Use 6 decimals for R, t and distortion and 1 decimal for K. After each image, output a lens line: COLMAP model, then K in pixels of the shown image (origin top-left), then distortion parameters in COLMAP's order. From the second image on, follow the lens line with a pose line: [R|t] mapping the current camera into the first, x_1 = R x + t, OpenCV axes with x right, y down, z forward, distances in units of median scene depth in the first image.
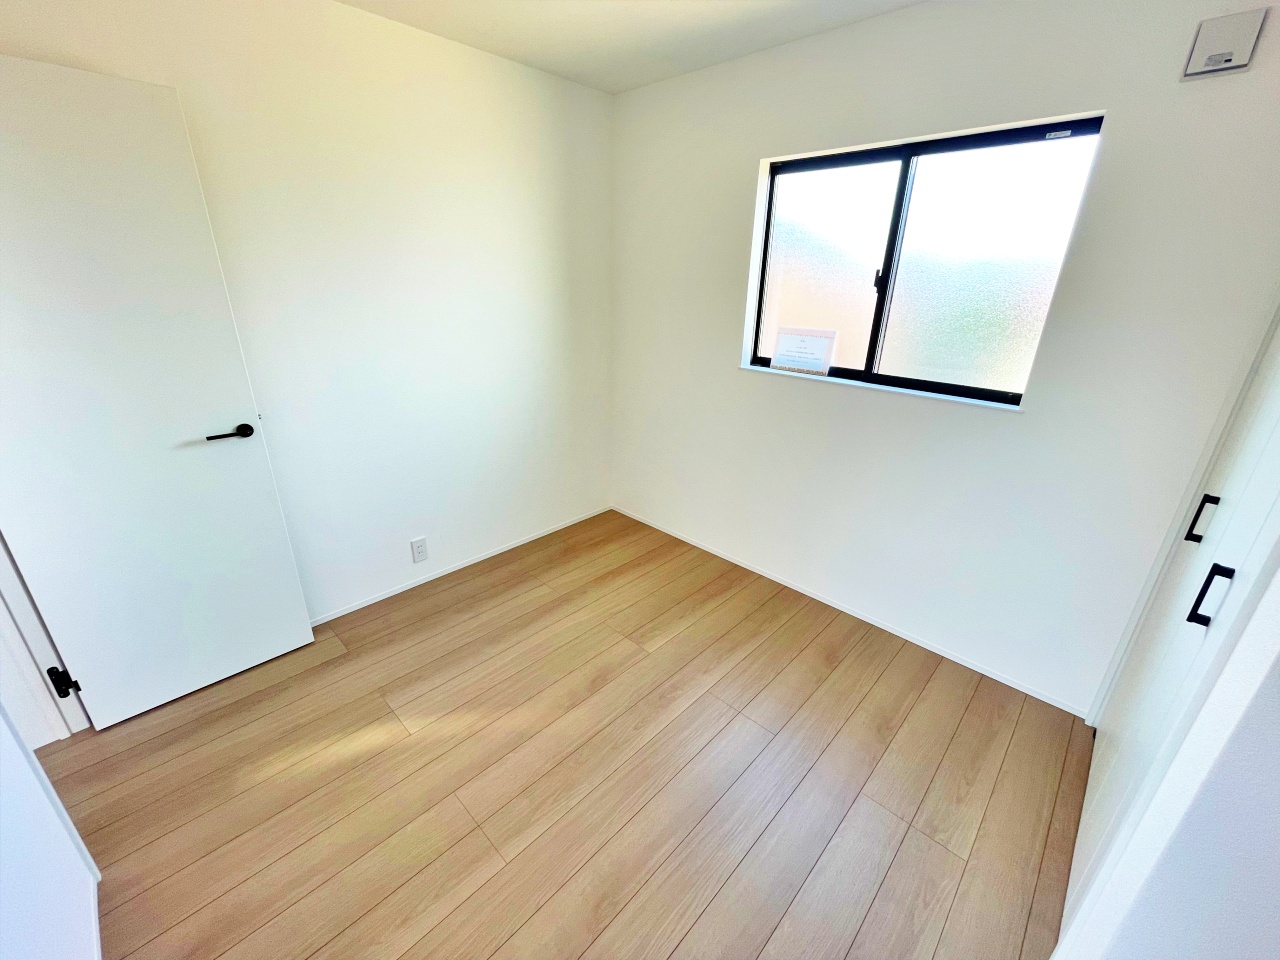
lens RADIAL K [[516.7, 0, 636.4], [0, 516.7, 477.2], [0, 0, 1]] dist [-0.001766, -0.000685]
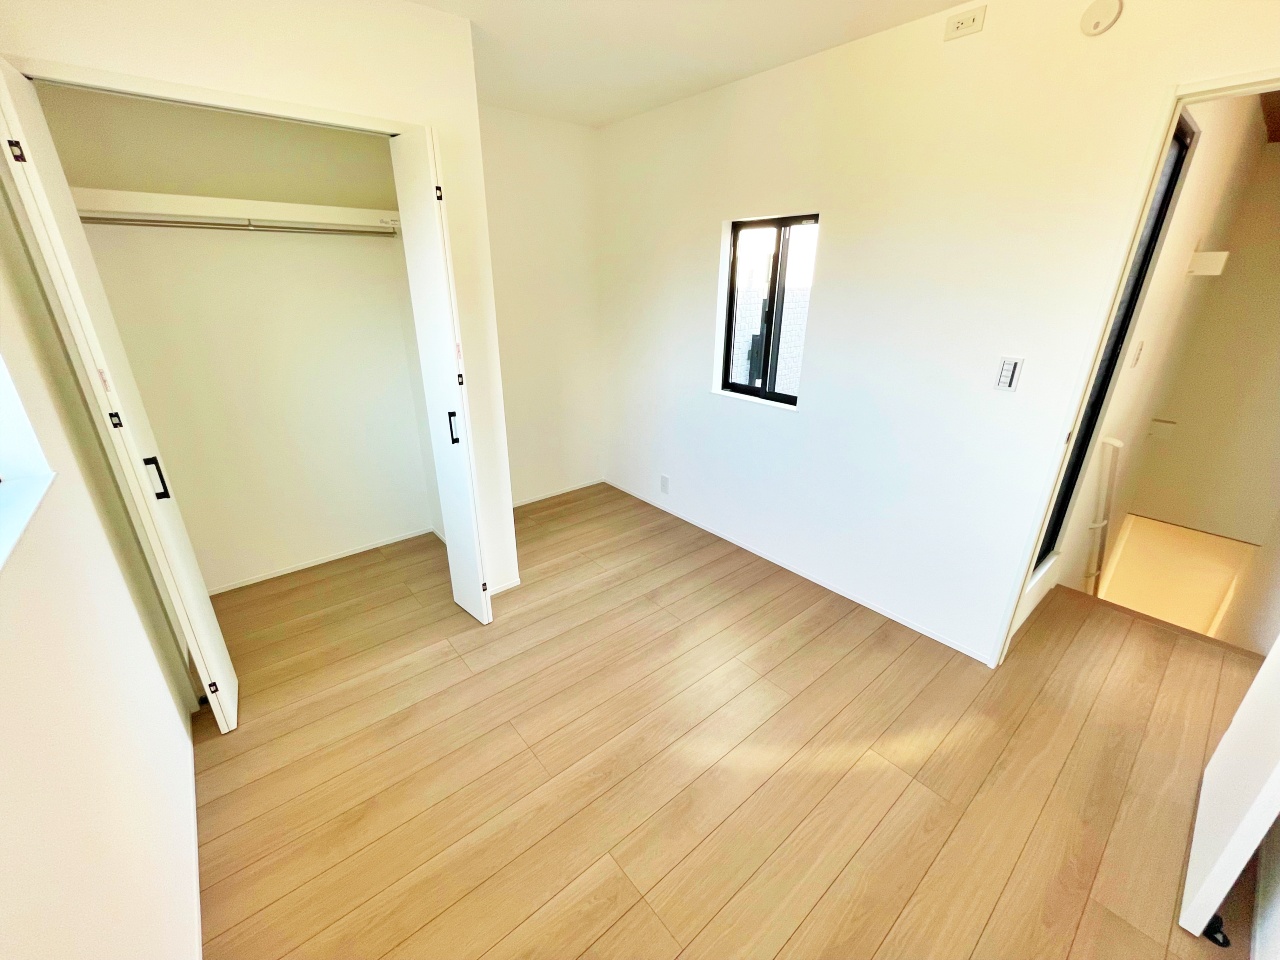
lens RADIAL K [[516.7, 0, 636.4], [0, 516.7, 477.2], [0, 0, 1]] dist [-0.001766, -0.000685]
pose [[-0.994464, -0.060908, 0.085620, -0.037880], [0.013103, 0.736603, 0.676199, -0.488237], [-0.104254, 0.673578, -0.731727, 1.233592]]
